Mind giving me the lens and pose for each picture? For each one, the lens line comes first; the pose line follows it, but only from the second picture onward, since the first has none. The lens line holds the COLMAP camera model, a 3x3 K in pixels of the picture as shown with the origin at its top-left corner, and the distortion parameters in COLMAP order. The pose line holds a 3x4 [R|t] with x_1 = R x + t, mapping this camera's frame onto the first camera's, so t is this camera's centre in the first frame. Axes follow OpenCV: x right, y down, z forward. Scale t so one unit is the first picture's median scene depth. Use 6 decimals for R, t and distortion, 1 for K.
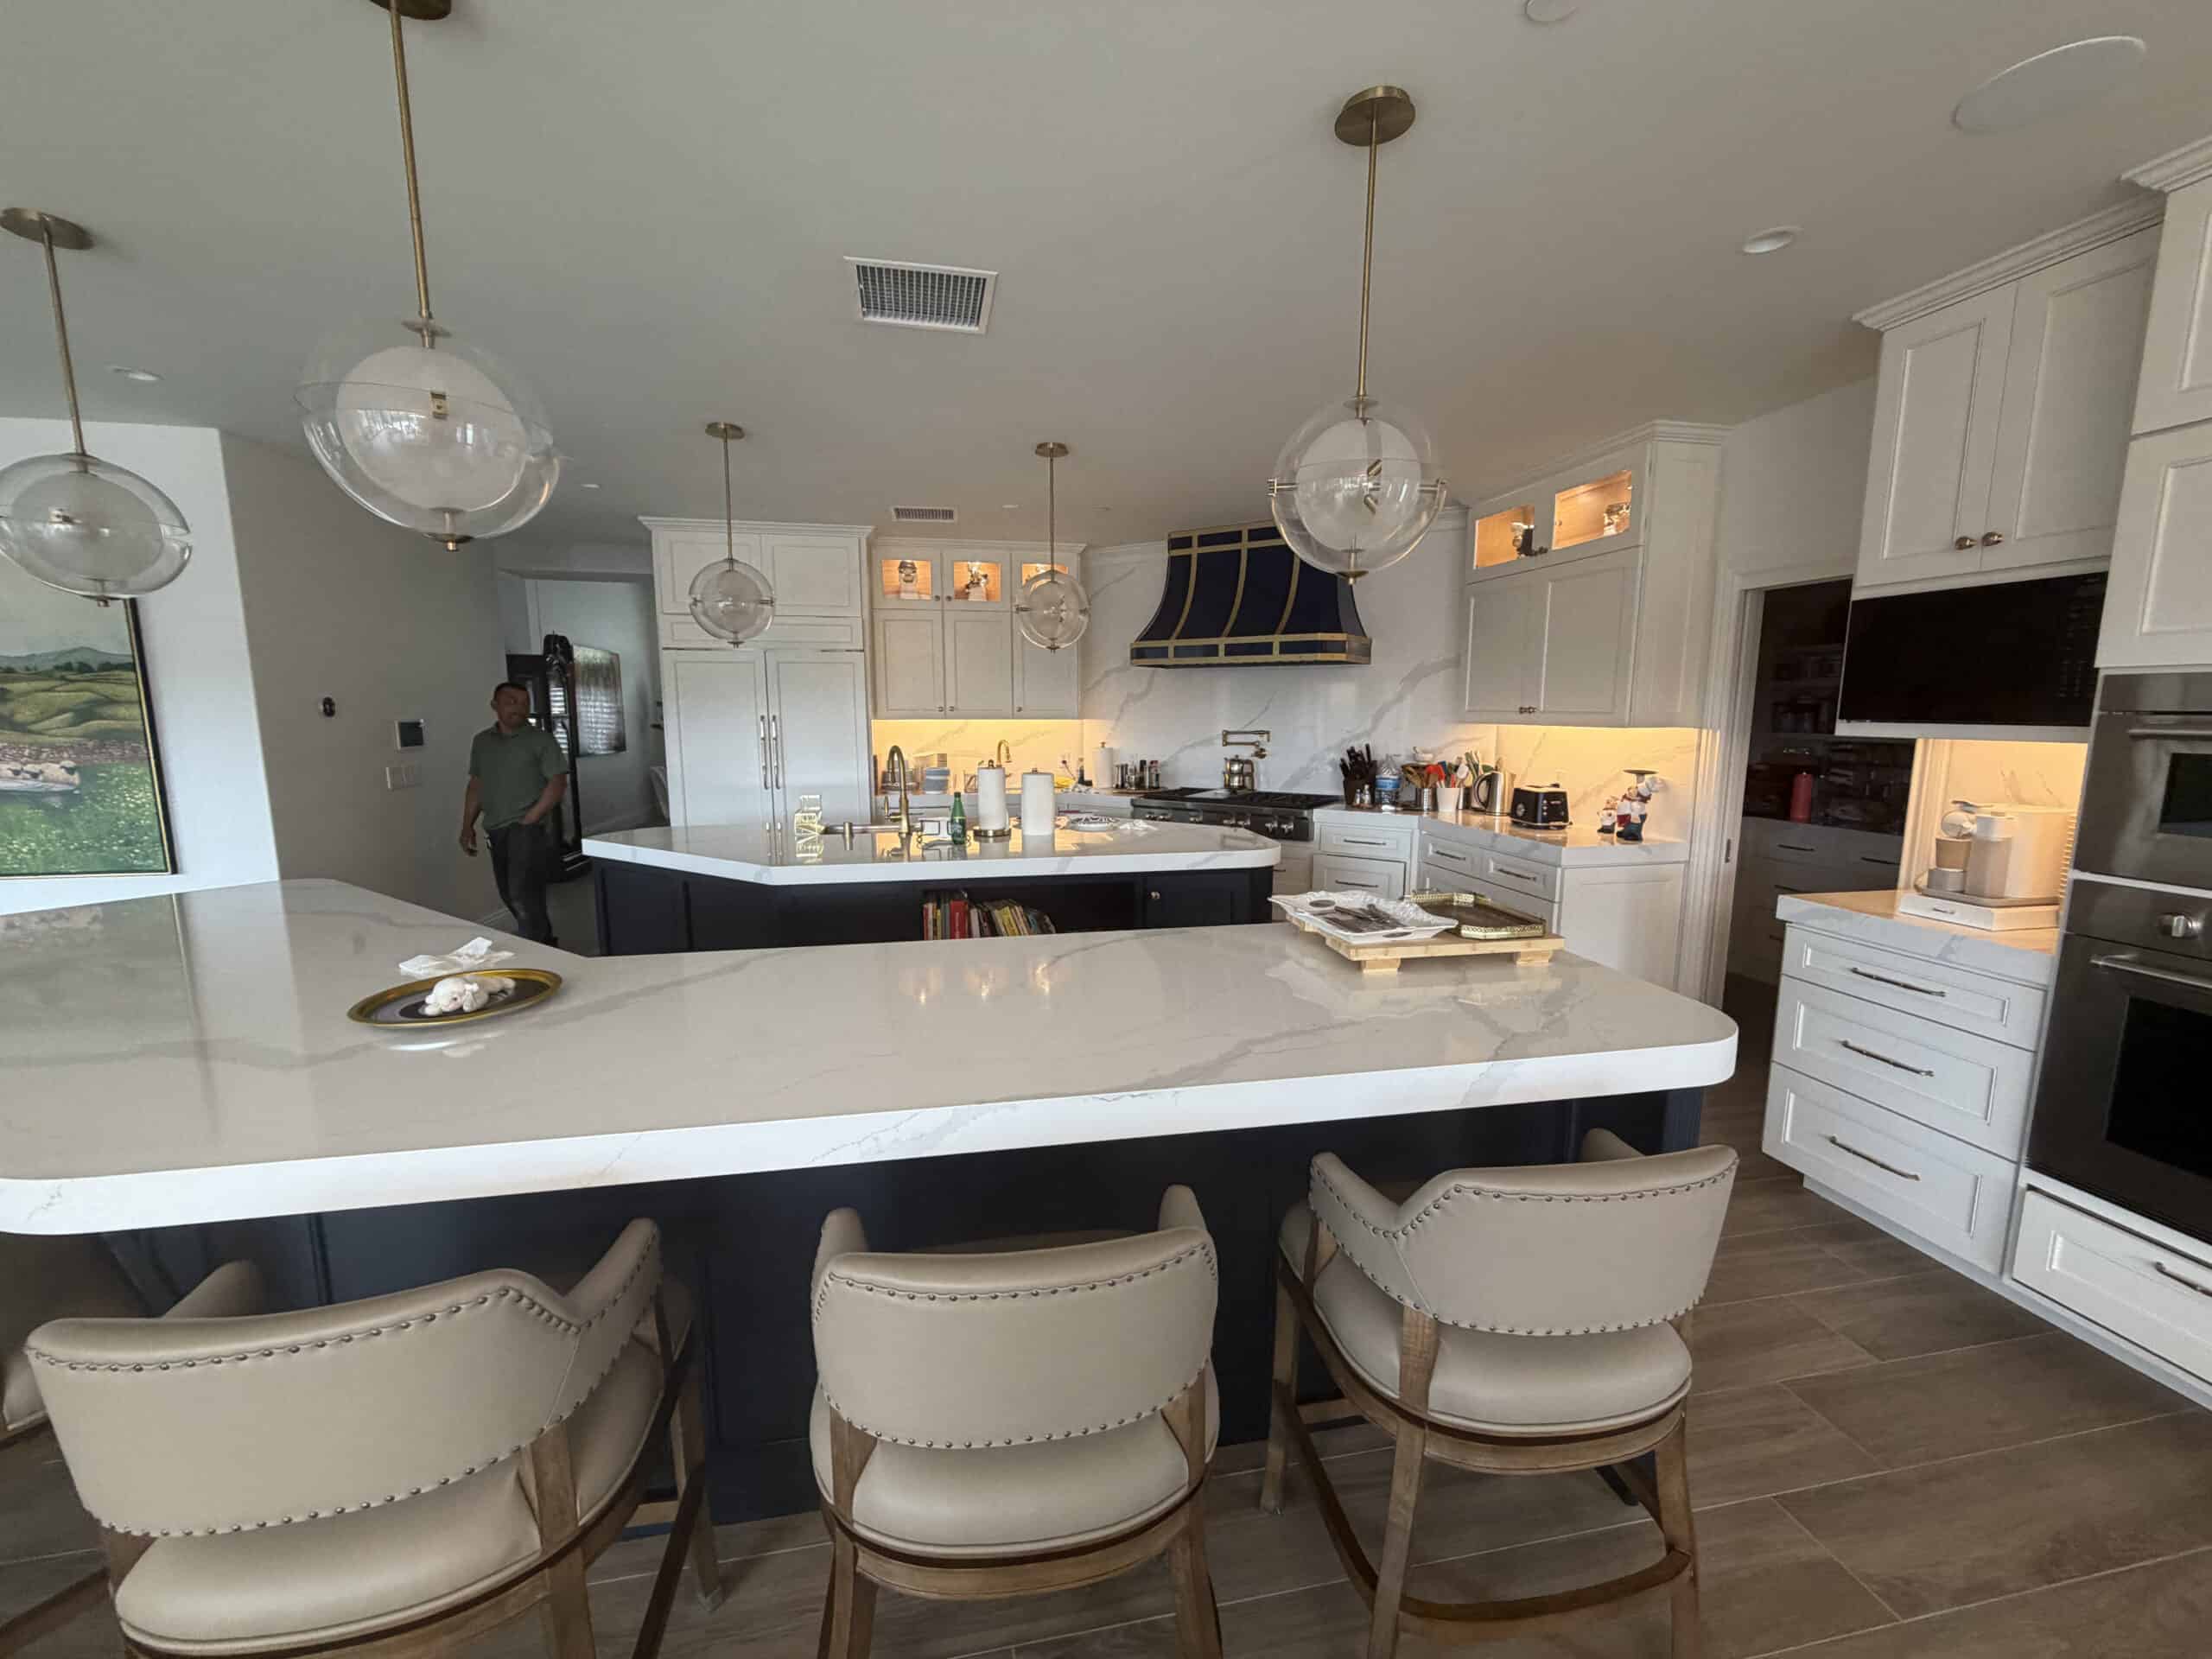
lens RADIAL K [[874.5, 0, 1104.3], [0, 874.5, 831.3], [0, 0, 1]] dist [-0.000479, 0.000298]
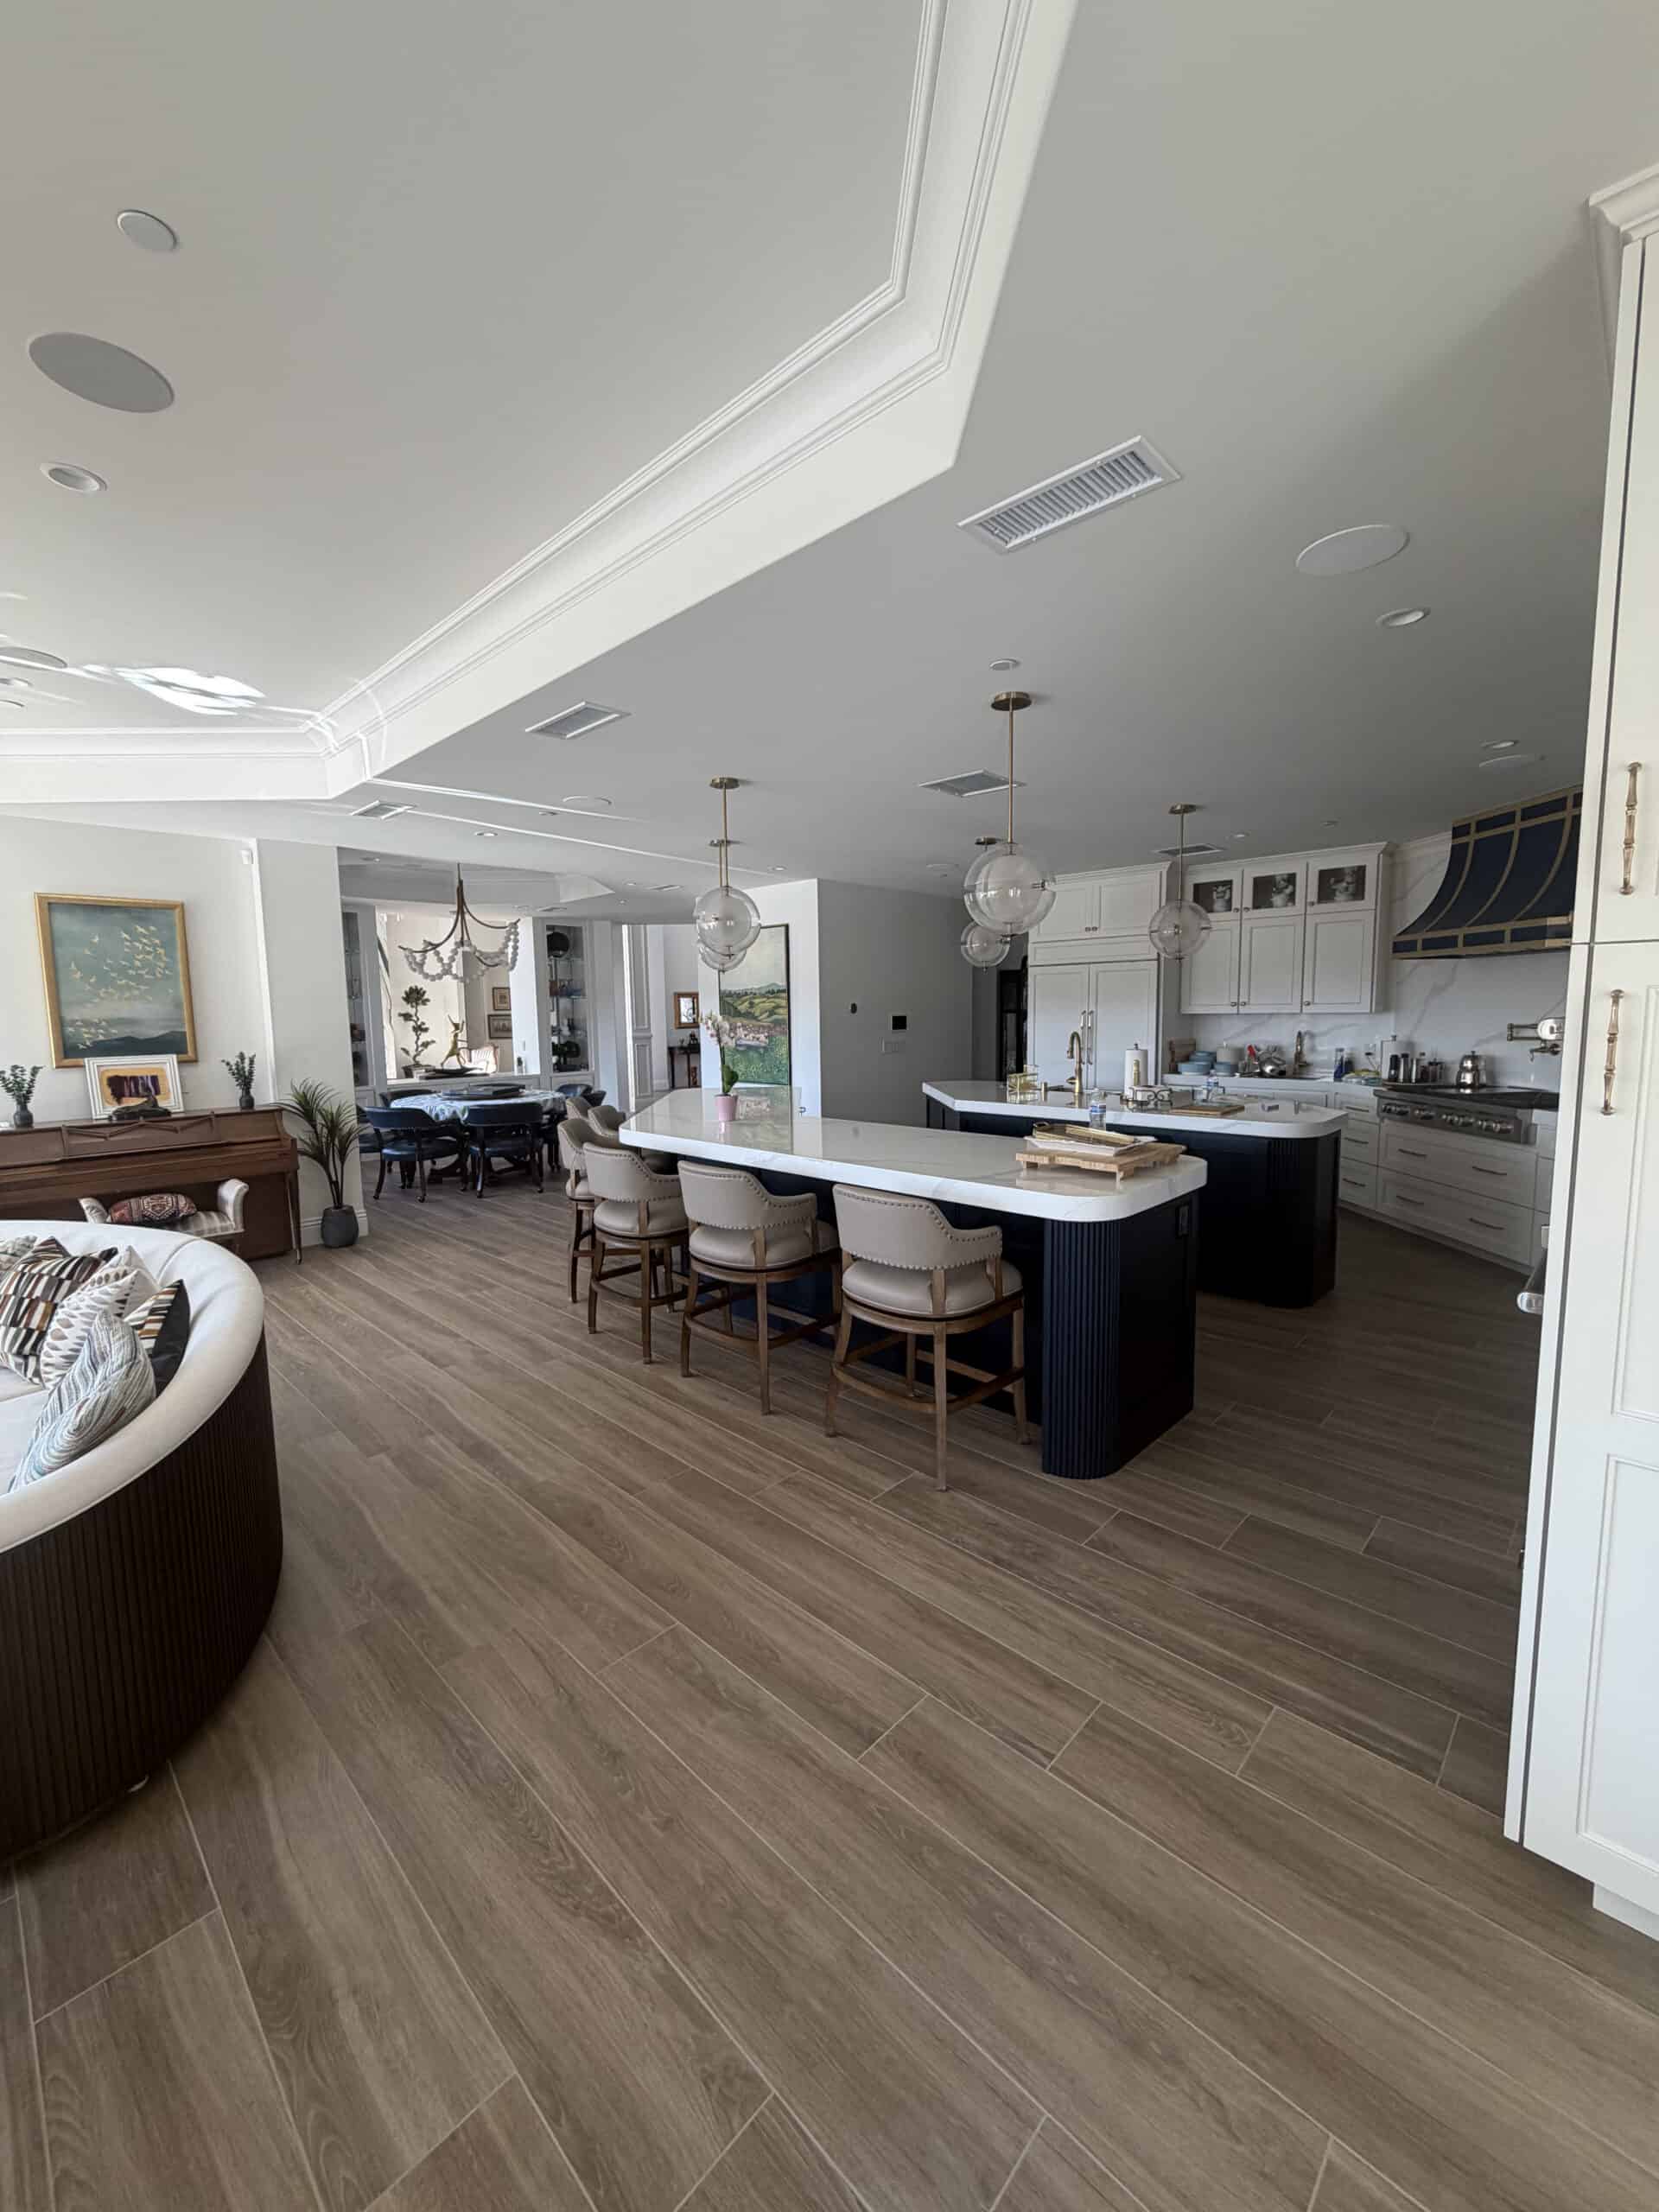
lens RADIAL K [[874.5, 0, 827.9], [0, 874.5, 1104.3], [0, 0, 1]] dist [-0.000479, 0.000298]
pose [[0.574780, 0.082203, -0.814169, 0.580432], [-0.098436, 0.994662, 0.030933, 0.013257], [0.812366, 0.062364, 0.579804, -0.133570]]
